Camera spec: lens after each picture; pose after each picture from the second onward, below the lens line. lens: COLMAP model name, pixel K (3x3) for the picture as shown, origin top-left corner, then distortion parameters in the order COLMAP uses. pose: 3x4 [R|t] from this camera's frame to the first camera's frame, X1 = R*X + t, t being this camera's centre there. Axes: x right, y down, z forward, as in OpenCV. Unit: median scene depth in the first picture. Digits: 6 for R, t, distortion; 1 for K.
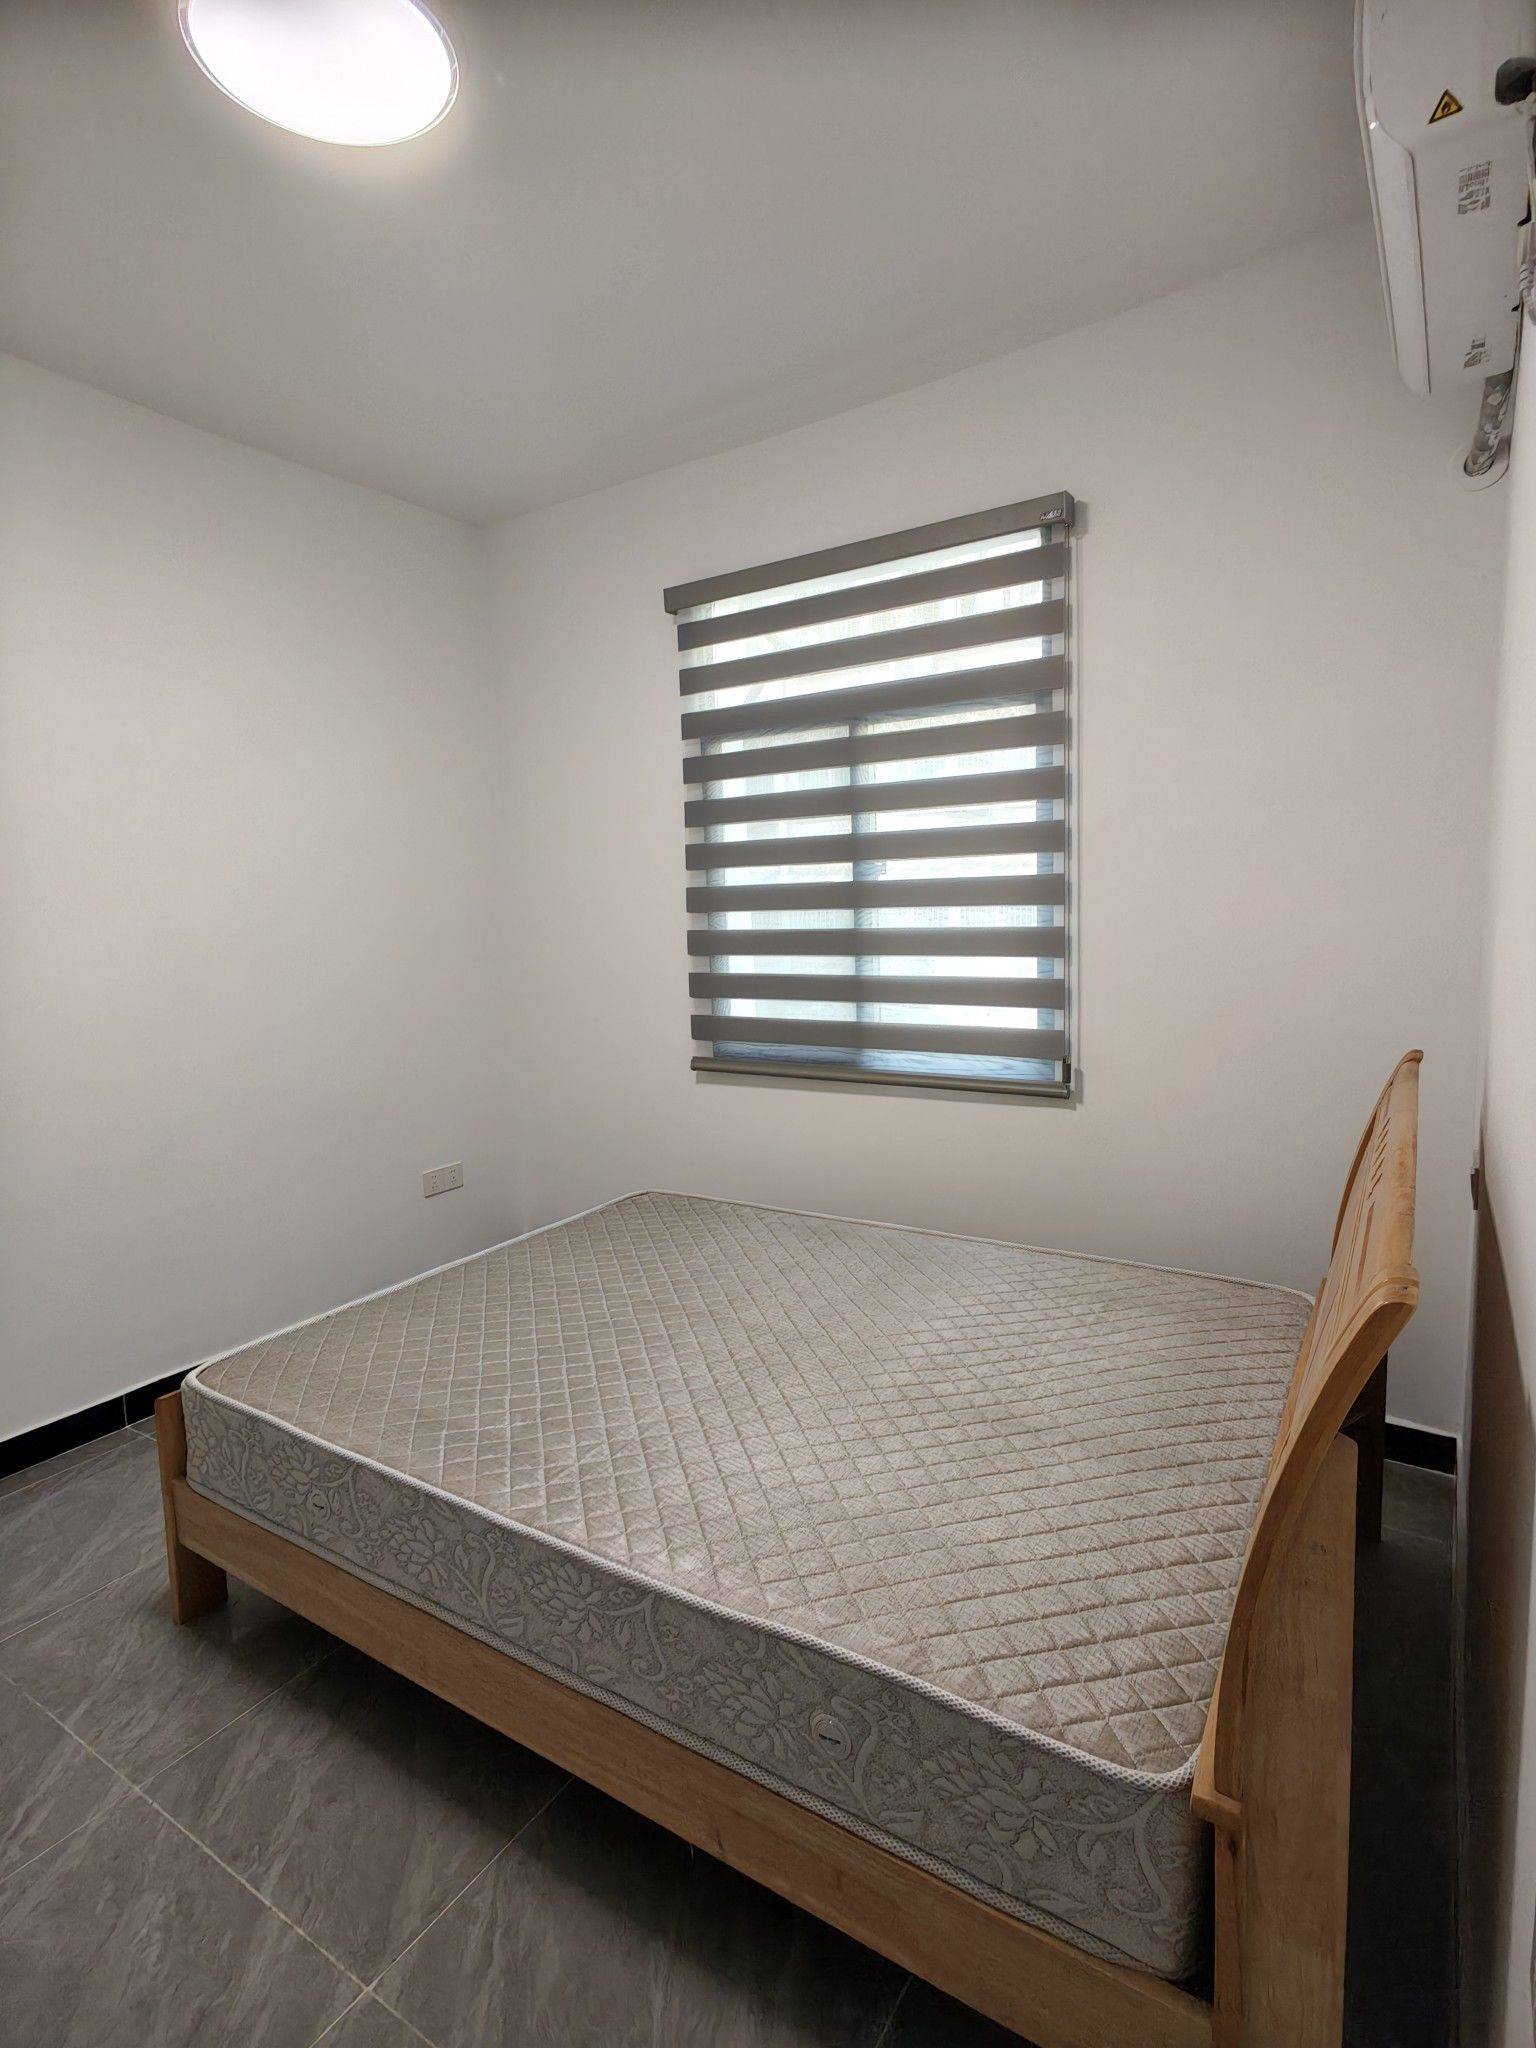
lens RADIAL K [[1040.6, 0, 772.5], [0, 1040.6, 1003.2], [0, 0, 1]] dist [-0.005529, 0.002719]
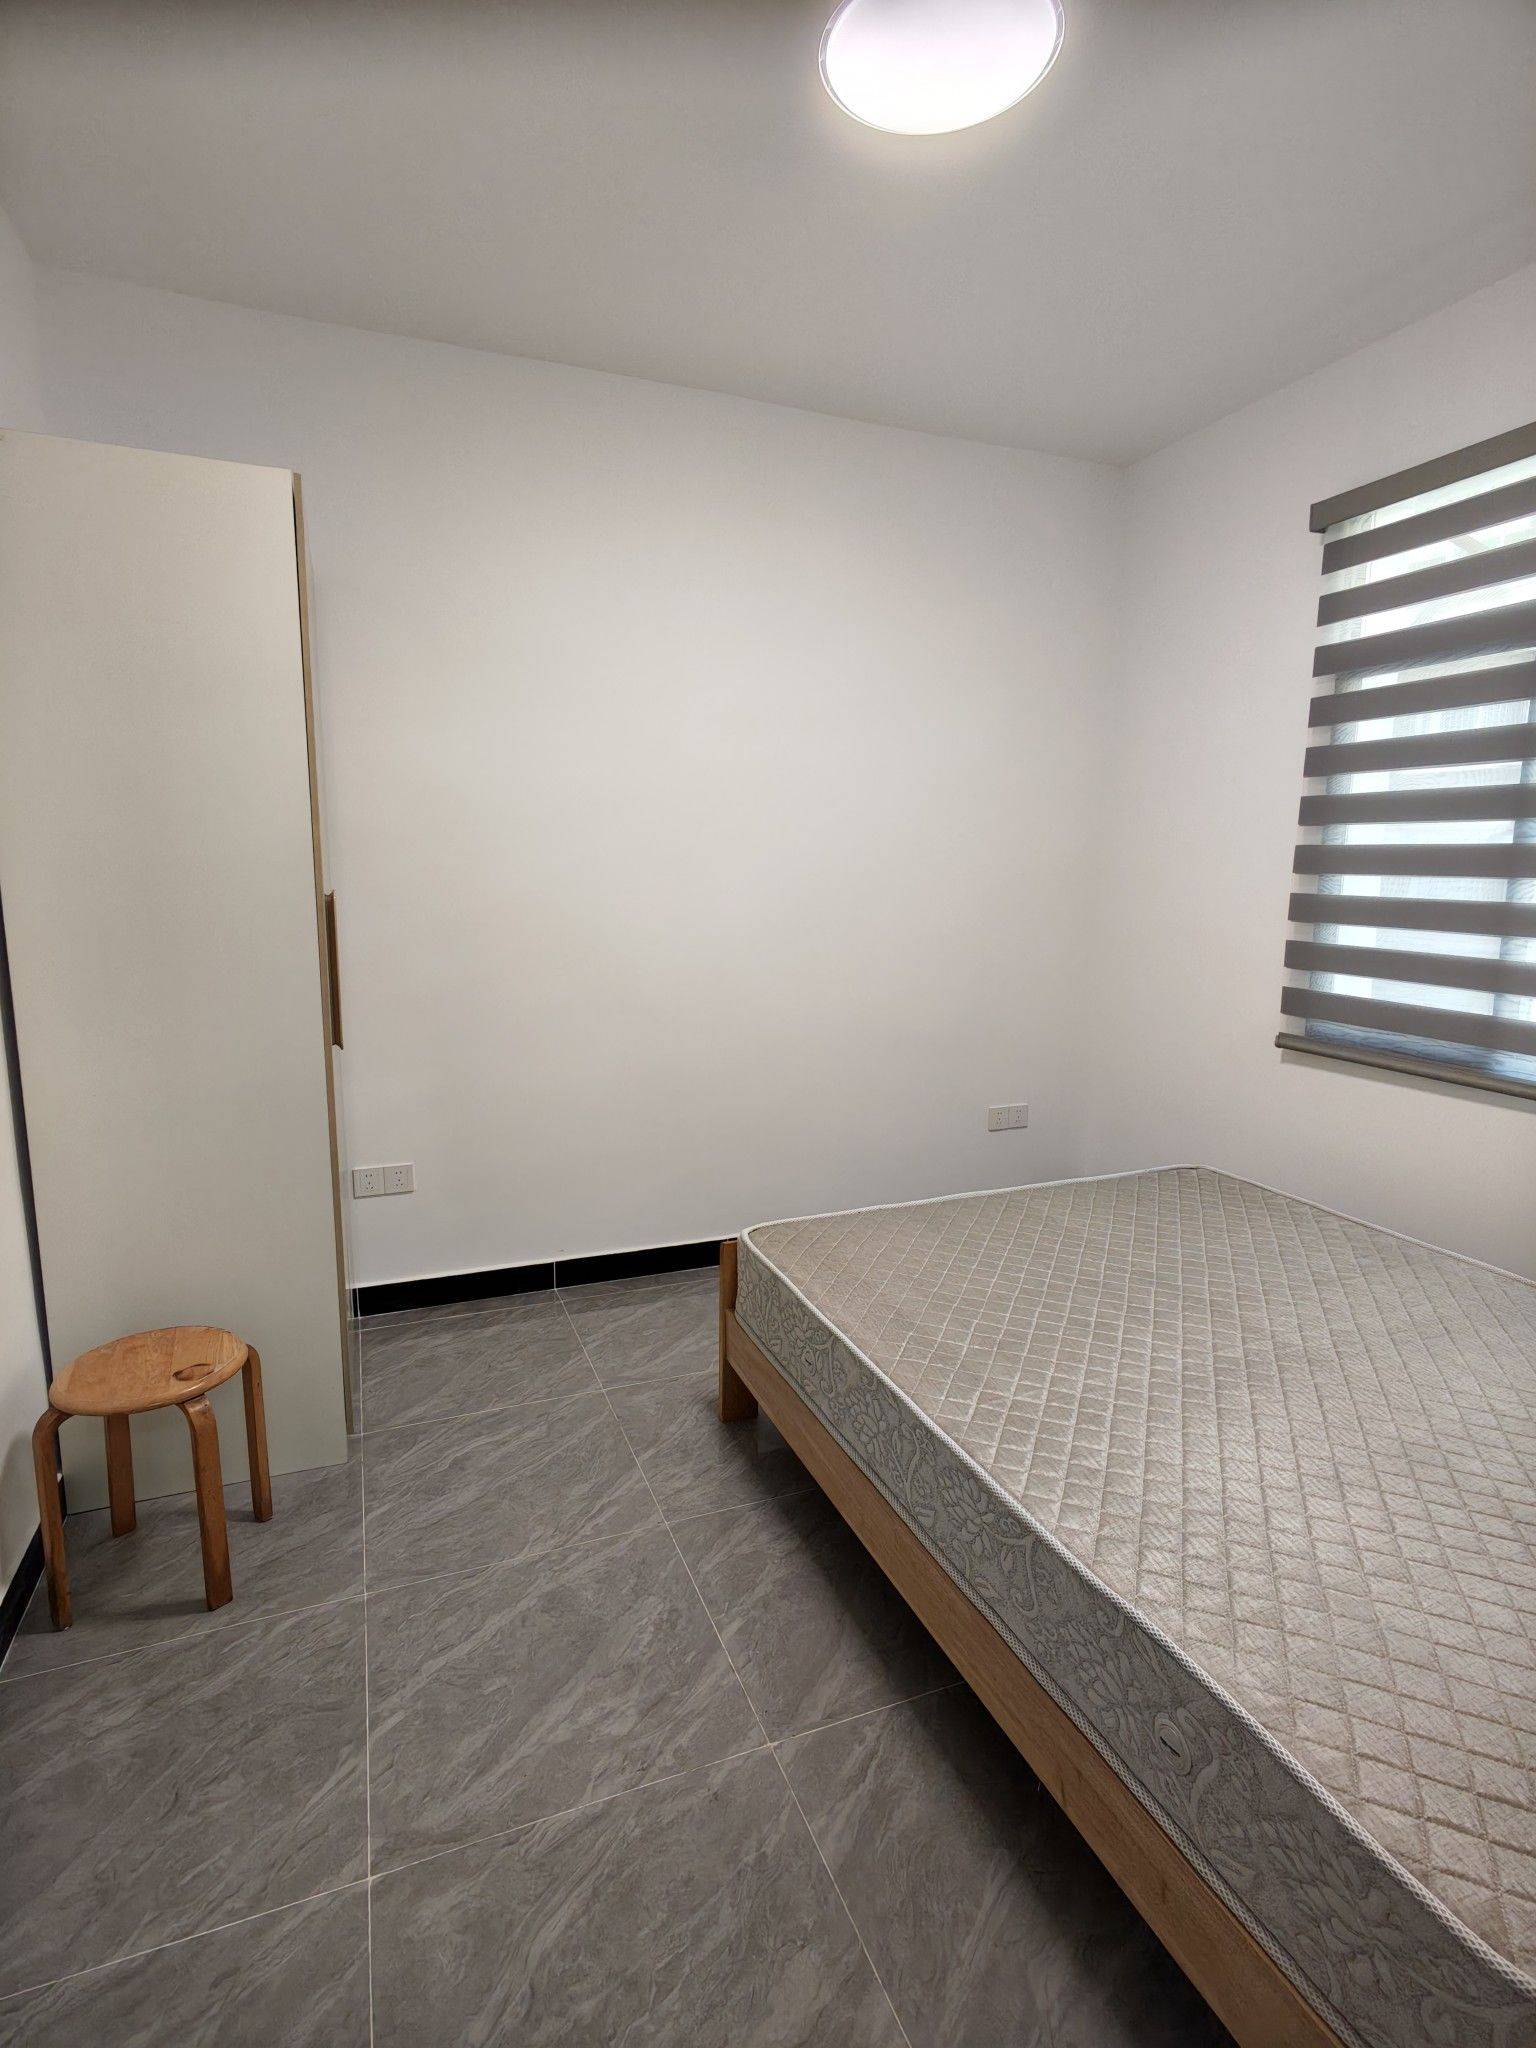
lens RADIAL K [[1040.6, 0, 774.1], [0, 1040.6, 1009.9], [0, 0, 1]] dist [-0.005529, 0.002719]
pose [[0.811281, 0.118606, -0.572499, 0.160101], [-0.086798, 0.992789, 0.082678, -0.009684], [0.578177, -0.017383, 0.815726, 0.014235]]
